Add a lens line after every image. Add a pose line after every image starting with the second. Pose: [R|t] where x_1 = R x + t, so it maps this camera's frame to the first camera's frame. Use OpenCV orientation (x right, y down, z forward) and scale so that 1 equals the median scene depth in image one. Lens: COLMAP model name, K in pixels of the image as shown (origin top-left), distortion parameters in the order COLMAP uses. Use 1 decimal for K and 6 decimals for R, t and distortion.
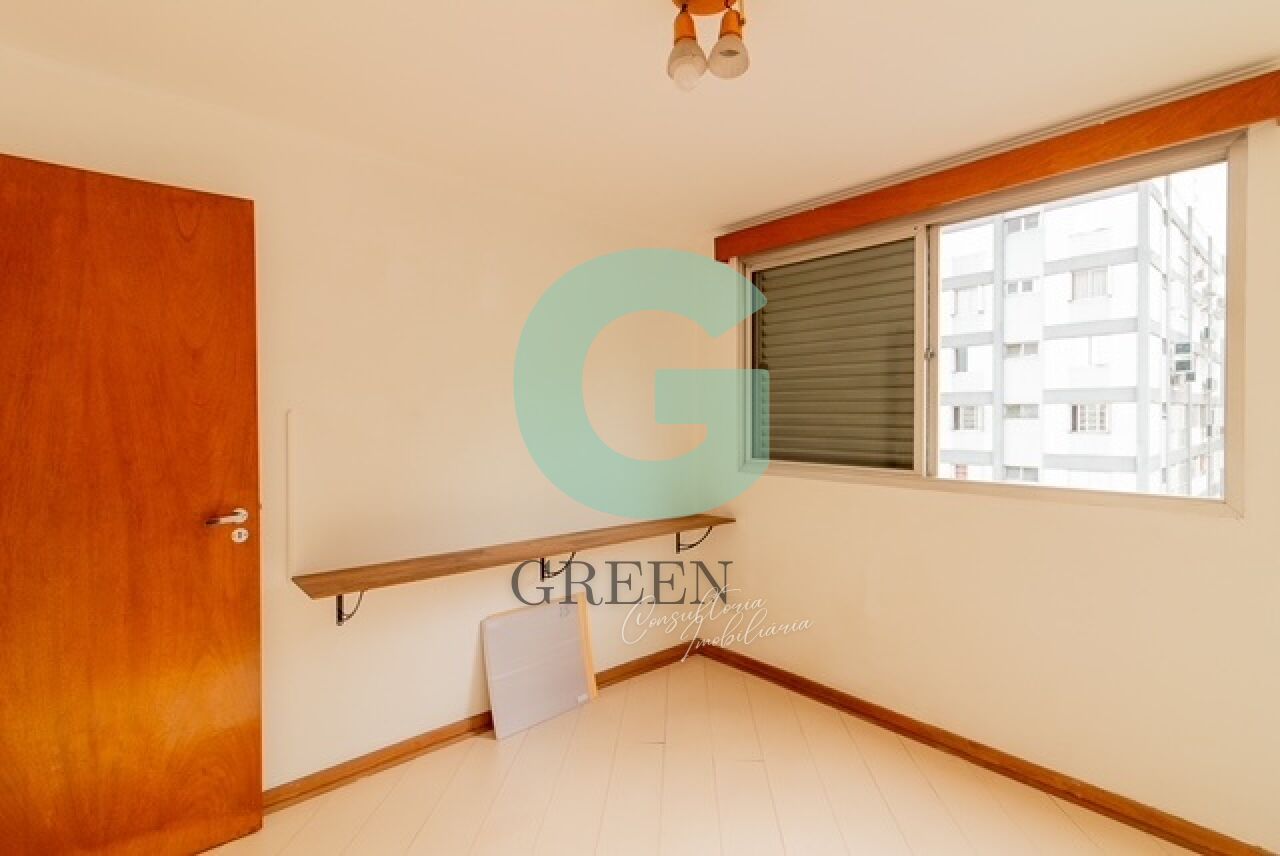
lens RADIAL K [[588.0, 0, 640.2], [0, 588.0, 421.1], [0, 0, 1]] dist [0.000761, 0.000003]
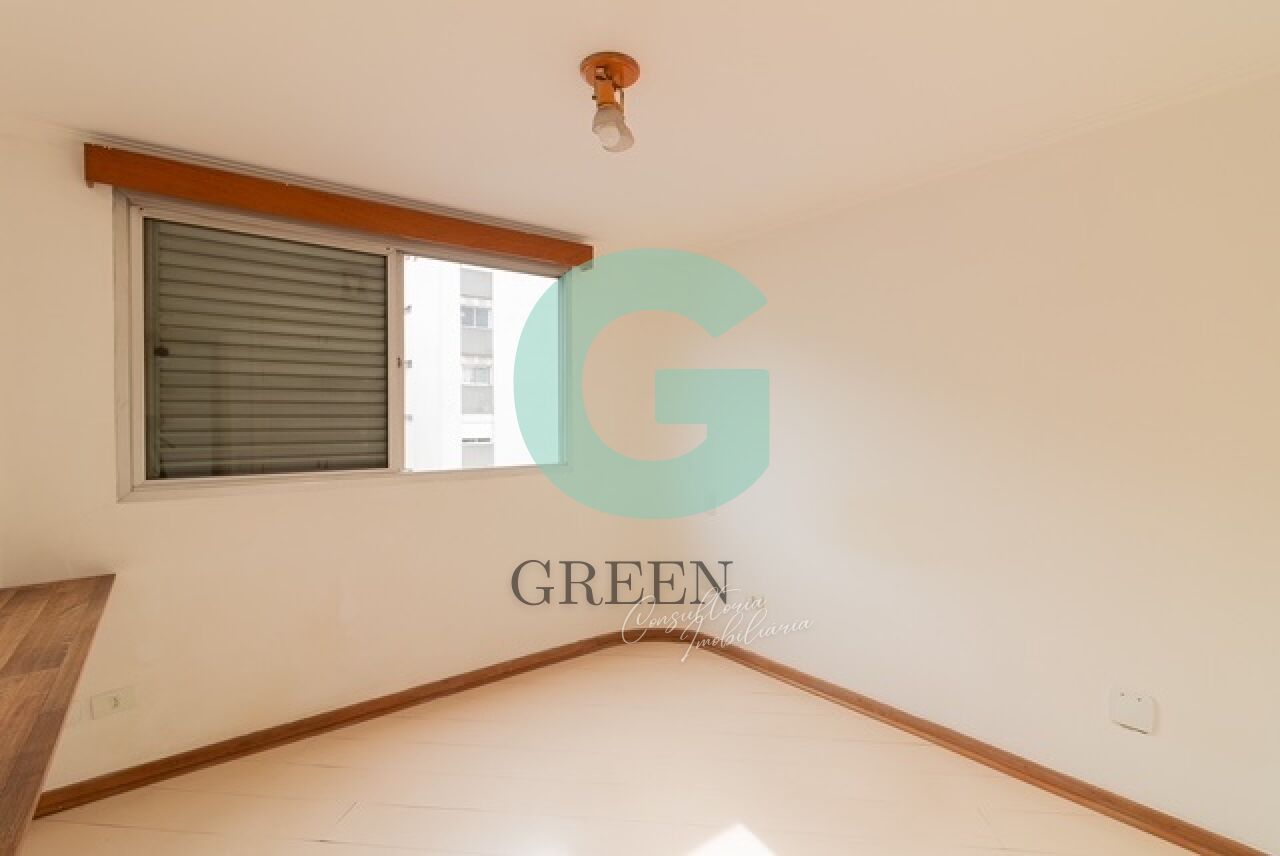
lens RADIAL K [[599.8, 0, 638.8], [0, 599.8, 423.1], [0, 0, 1]] dist [-0.000124, -0.000068]
pose [[0.068813, -0.003693, 0.997623, -0.616880], [0.020501, 0.999787, 0.002286, 0.007028], [-0.997419, 0.020295, 0.068874, 0.451960]]
